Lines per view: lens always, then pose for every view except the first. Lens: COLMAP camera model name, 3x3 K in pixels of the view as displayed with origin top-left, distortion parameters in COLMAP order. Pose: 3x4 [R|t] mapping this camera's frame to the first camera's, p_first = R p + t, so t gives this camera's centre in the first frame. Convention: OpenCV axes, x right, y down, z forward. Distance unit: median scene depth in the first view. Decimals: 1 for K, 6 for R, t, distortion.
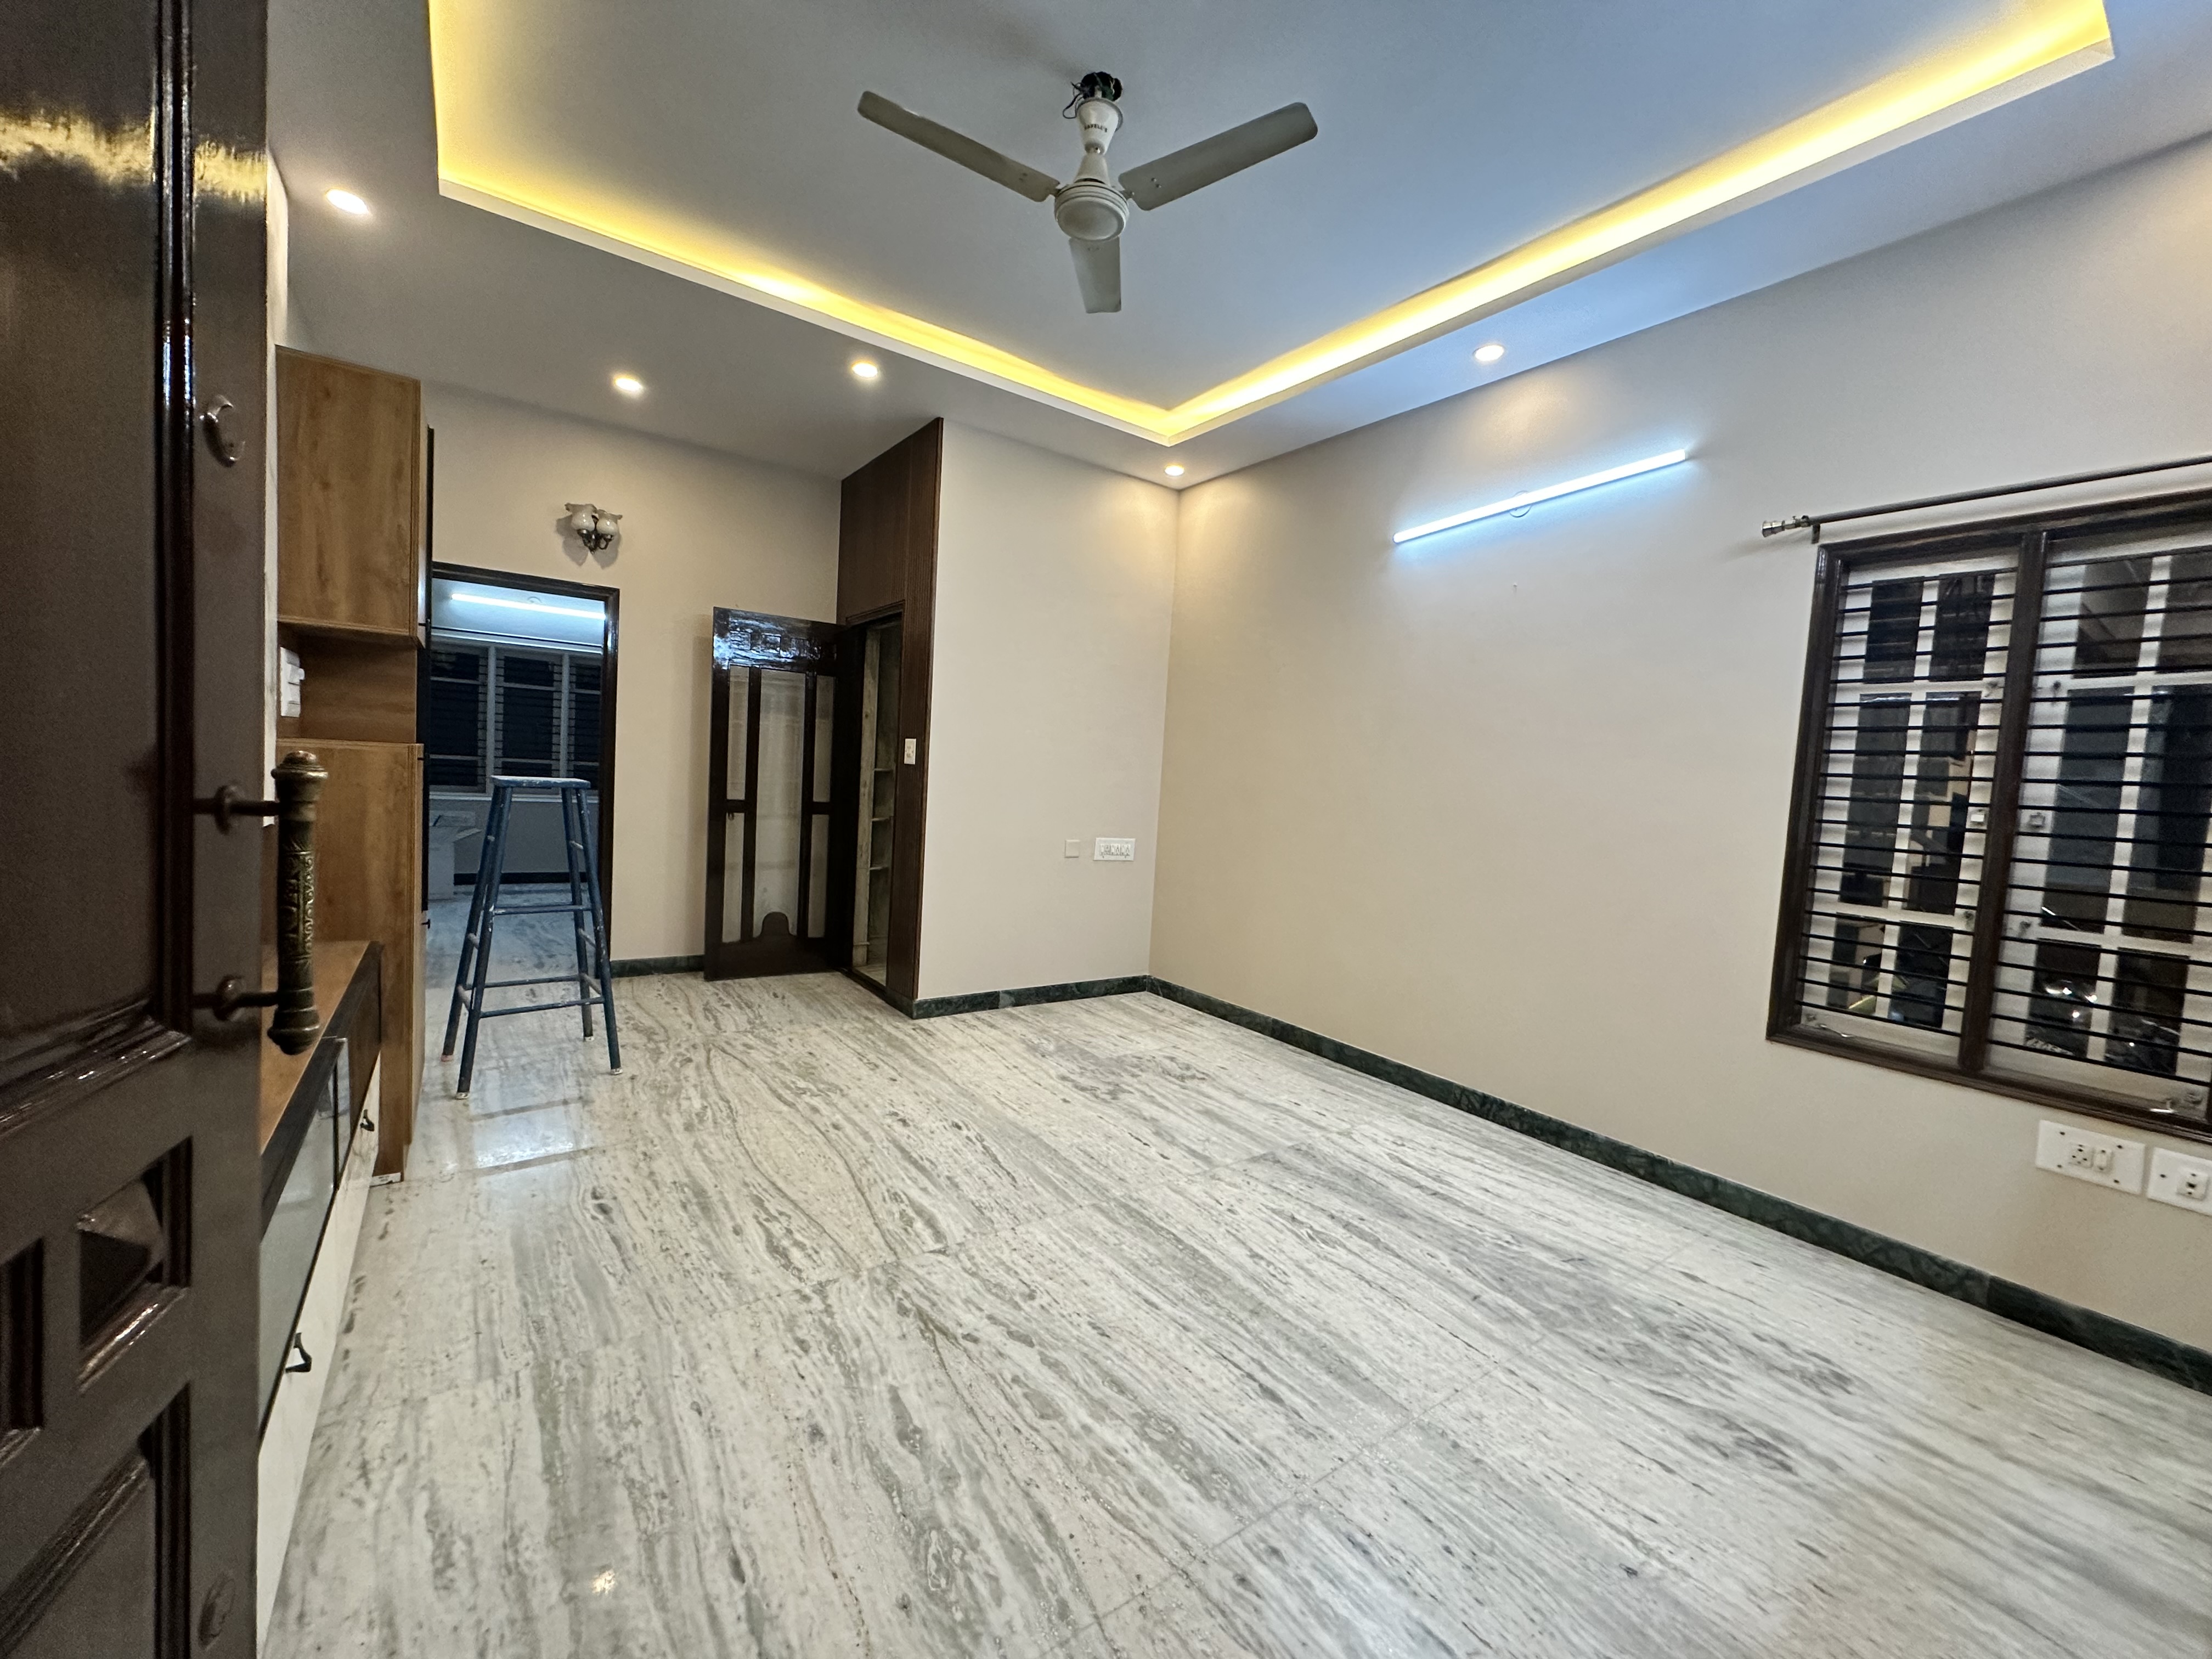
lens RADIAL K [[892.8, 0, 1140.0], [0, 892.8, 813.2], [0, 0, 1]] dist [0.022400, -0.014604]
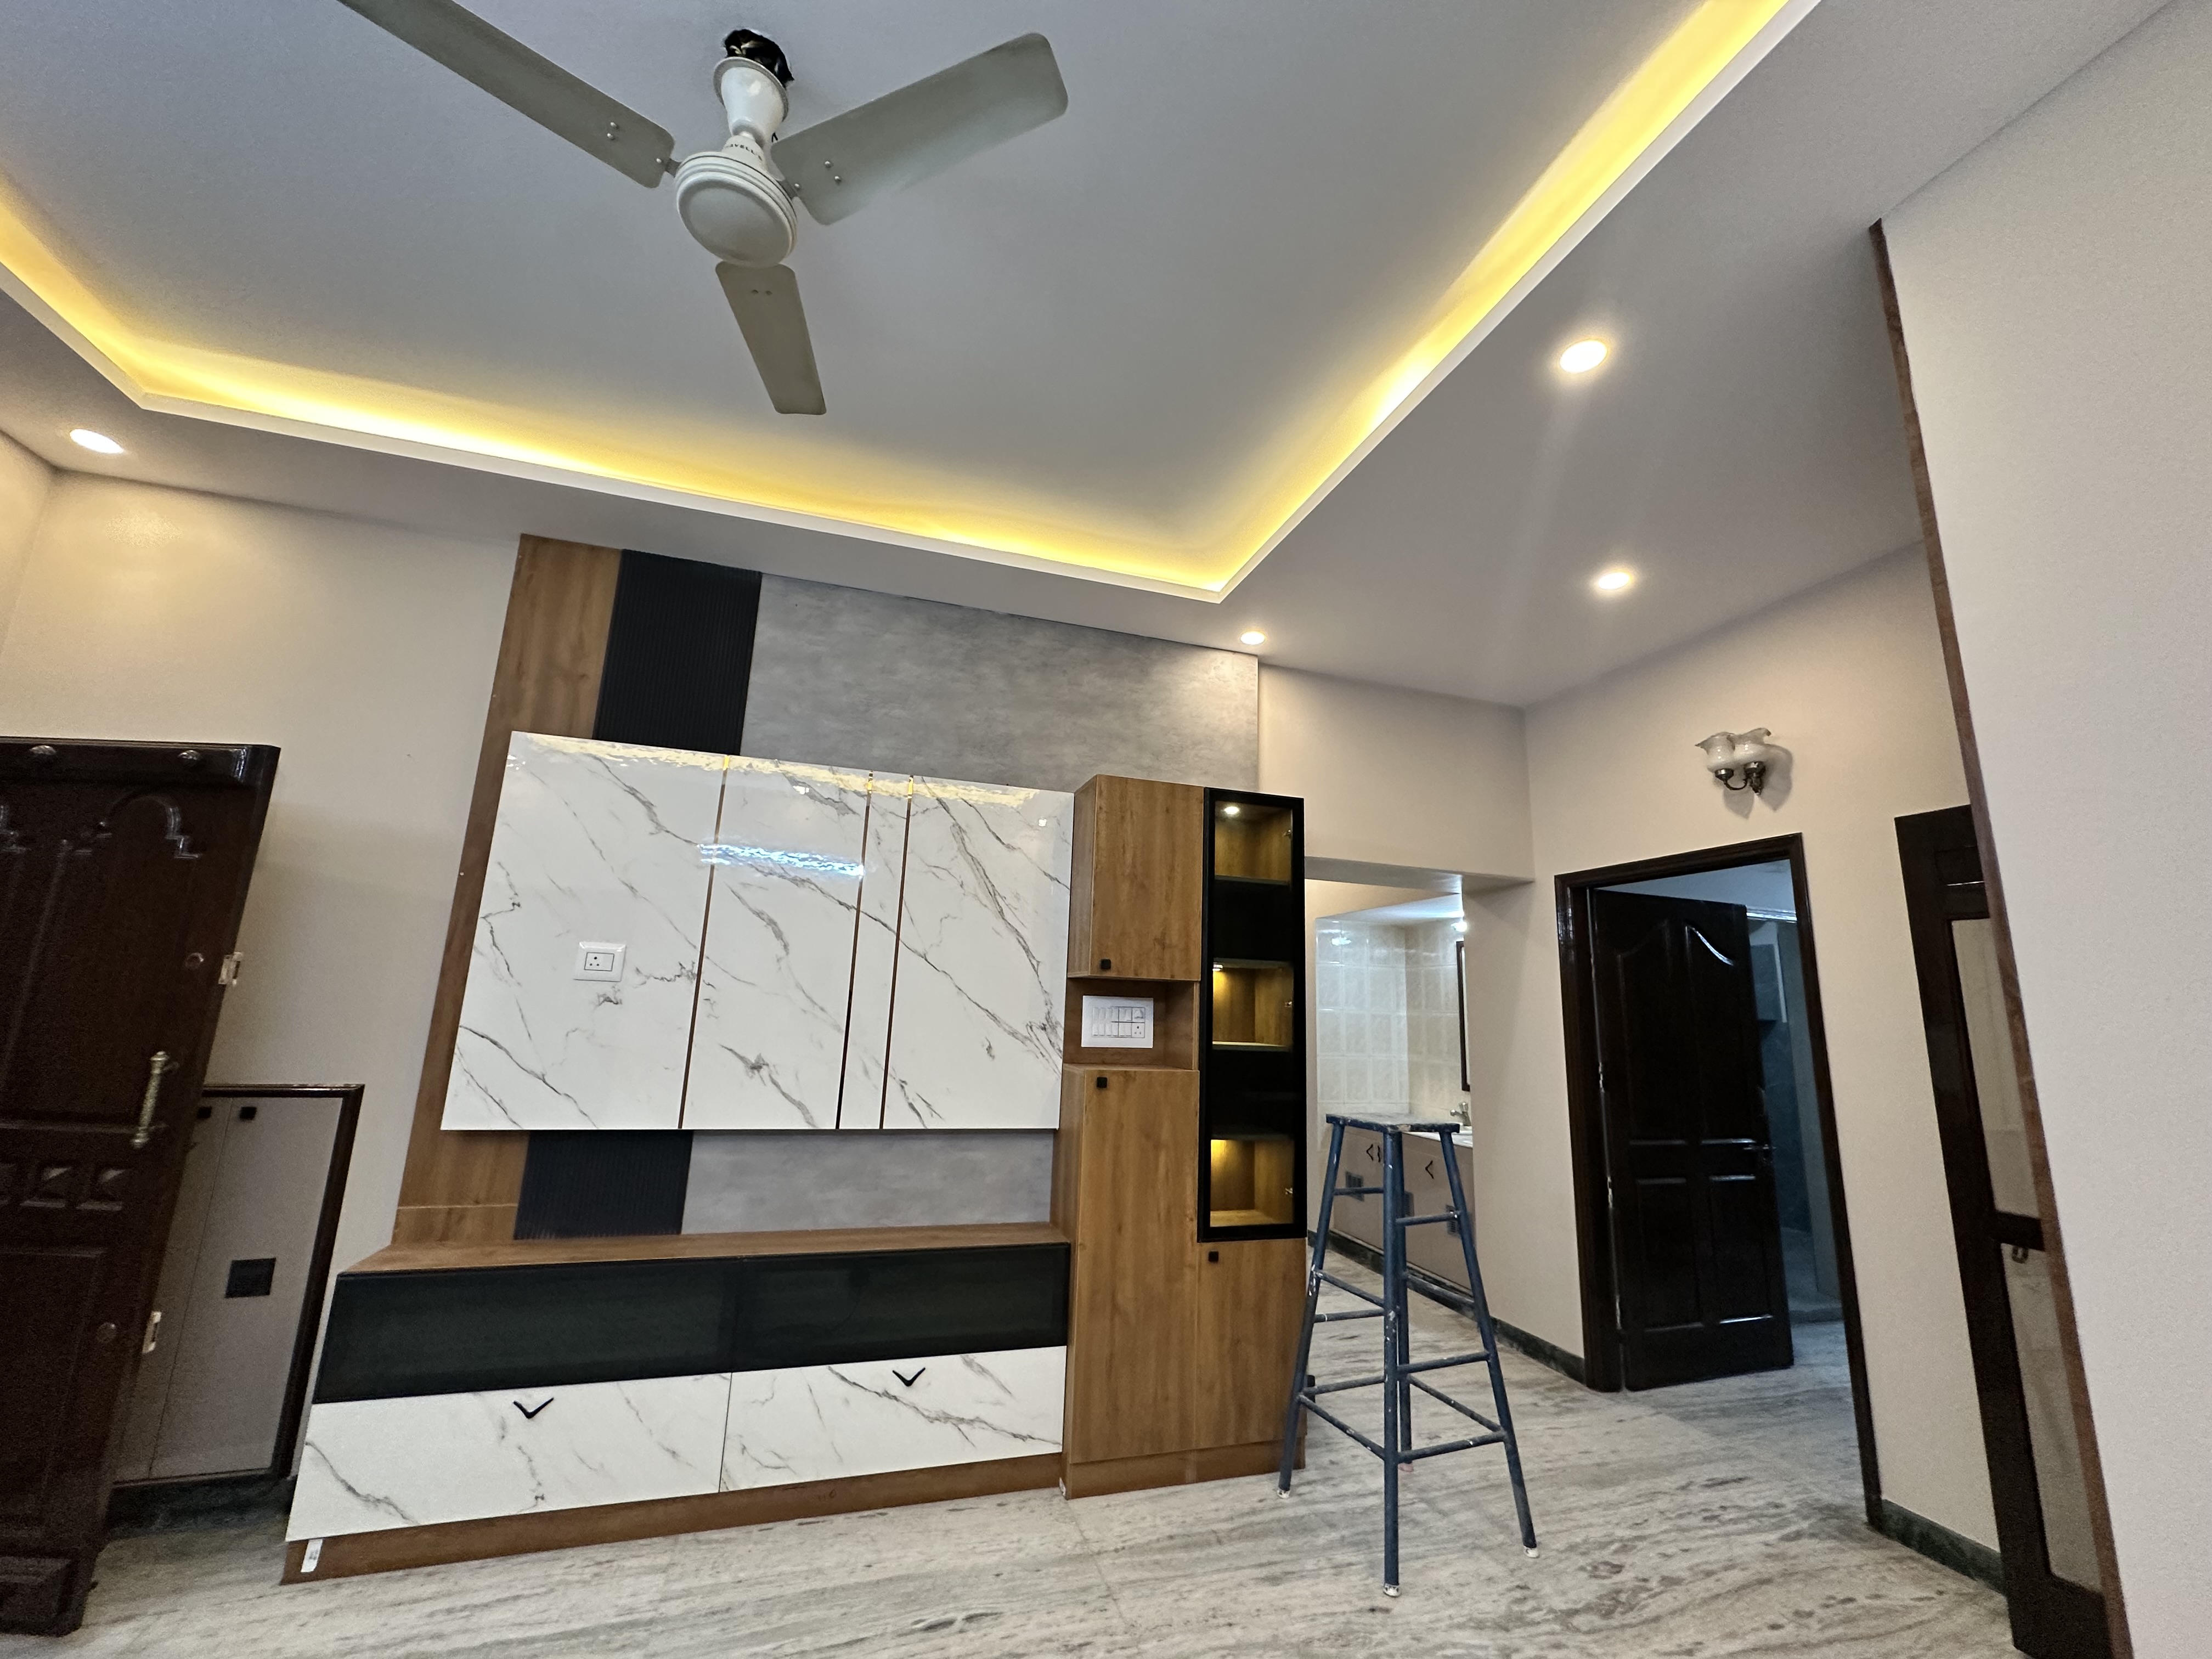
lens RADIAL K [[873.7, 0, 1095.3], [0, 873.7, 824.7], [0, 0, 1]] dist [0.000221, 0.000584]
pose [[-0.351638, -0.261526, -0.898863, 0.233454], [-0.086040, 0.965149, -0.247153, -0.082797], [0.932174, -0.009570, -0.361885, 1.100913]]
